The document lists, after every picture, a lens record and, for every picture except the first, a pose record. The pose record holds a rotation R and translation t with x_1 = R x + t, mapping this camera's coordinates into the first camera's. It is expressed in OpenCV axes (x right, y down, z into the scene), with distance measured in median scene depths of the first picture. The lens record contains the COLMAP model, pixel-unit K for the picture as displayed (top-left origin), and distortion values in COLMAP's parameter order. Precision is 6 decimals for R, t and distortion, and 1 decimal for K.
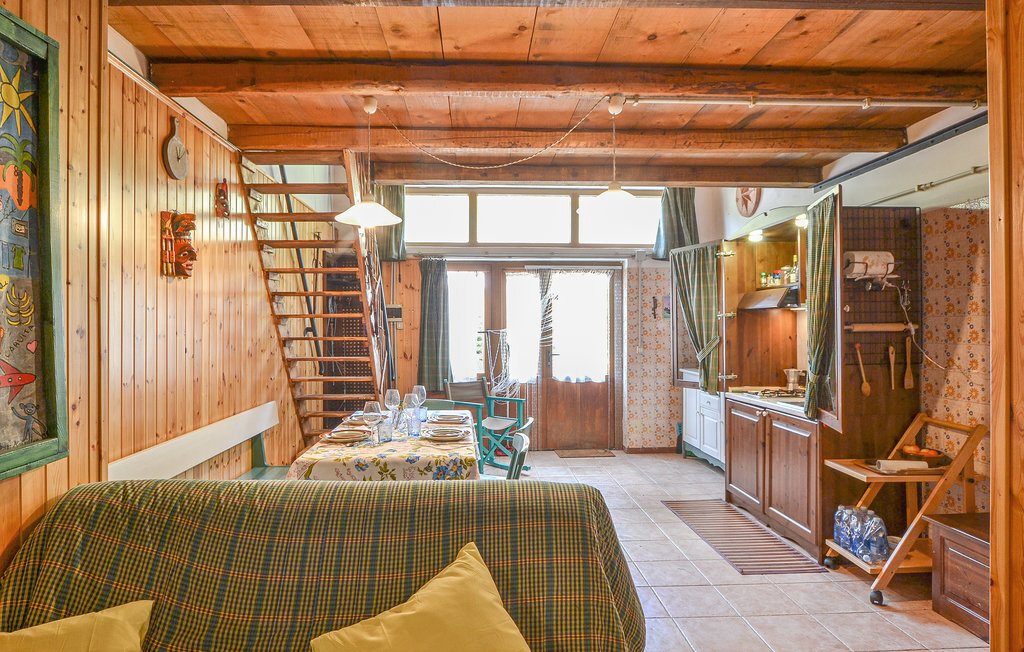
lens RADIAL K [[587.0, 0, 512.0], [0, 587.0, 326.0], [0, 0, 1]] dist [-0.002371, 0.000853]
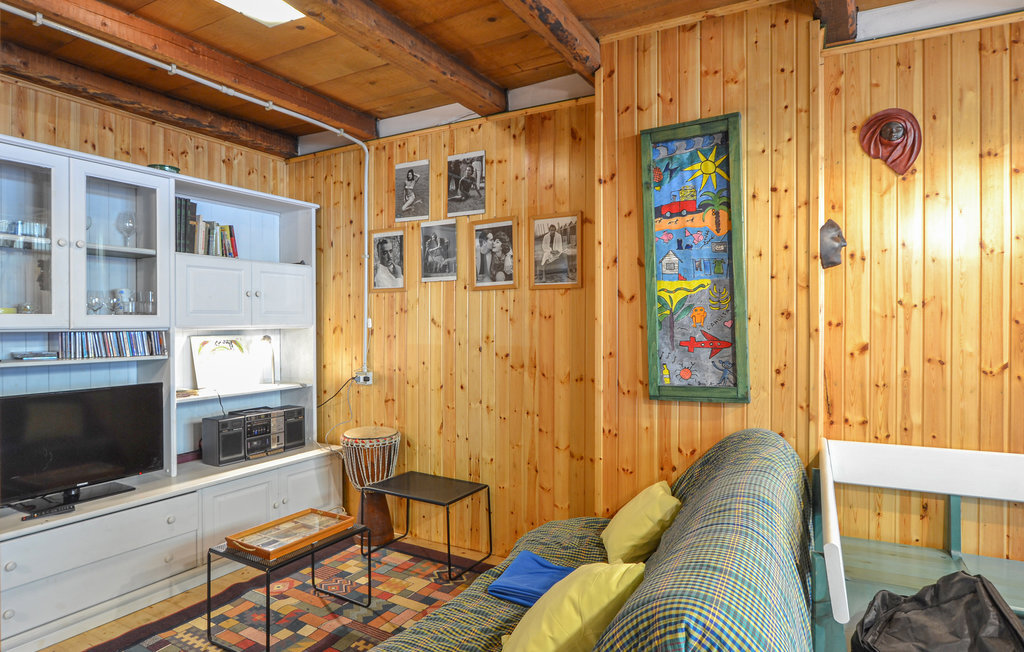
lens RADIAL K [[587.0, 0, 512.0], [0, 587.0, 326.0], [0, 0, 1]] dist [-0.002371, 0.000853]
pose [[-0.543243, 0.012252, -0.839486, 0.762205], [0.004391, 0.999921, 0.011752, 0.020872], [0.839564, 0.002698, -0.543254, 1.367531]]
